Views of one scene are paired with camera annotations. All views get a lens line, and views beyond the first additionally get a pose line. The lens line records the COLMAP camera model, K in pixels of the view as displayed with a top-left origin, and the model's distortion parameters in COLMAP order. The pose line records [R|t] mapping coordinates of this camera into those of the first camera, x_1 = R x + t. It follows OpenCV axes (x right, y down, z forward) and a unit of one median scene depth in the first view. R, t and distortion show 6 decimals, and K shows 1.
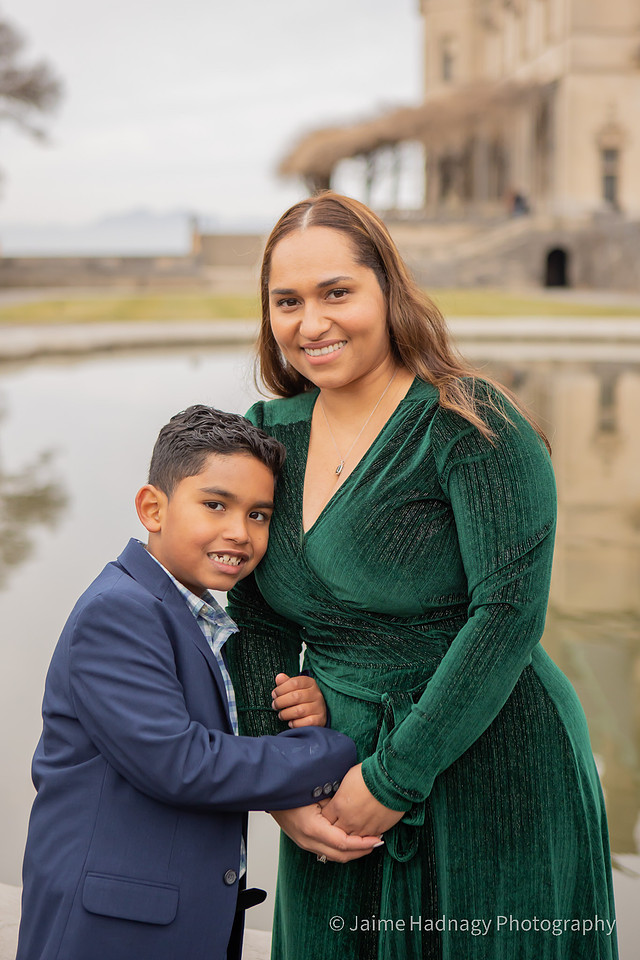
lens RADIAL K [[1649.1, 0, 316.4], [0, 1649.1, 415.0], [0, 0, 1]] dist [0.001706, 0.000000]
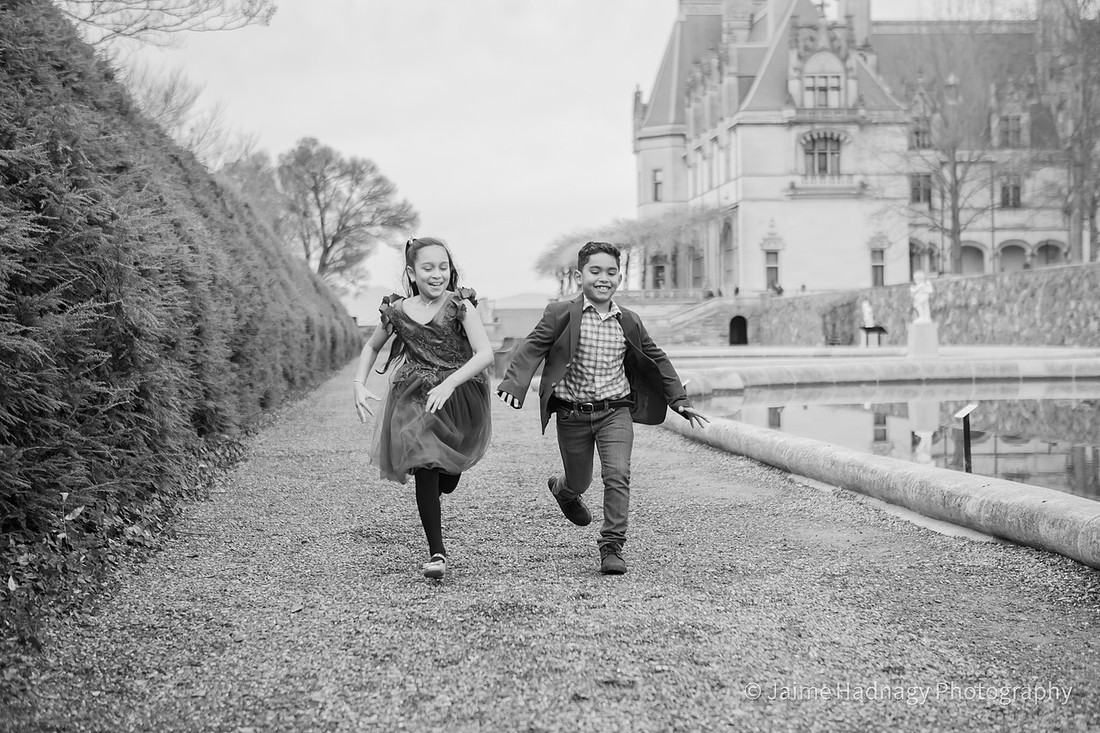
lens RADIAL K [[1678.5, 0, 550.9], [0, 1678.5, 372.1], [0, 0, 1]] dist [0.059979, 0.000000]
pose [[0.999270, -0.013628, 0.035678, -0.076933], [0.016176, 0.997264, -0.072126, 0.053997], [-0.034598, 0.072651, 0.996757, -0.496952]]
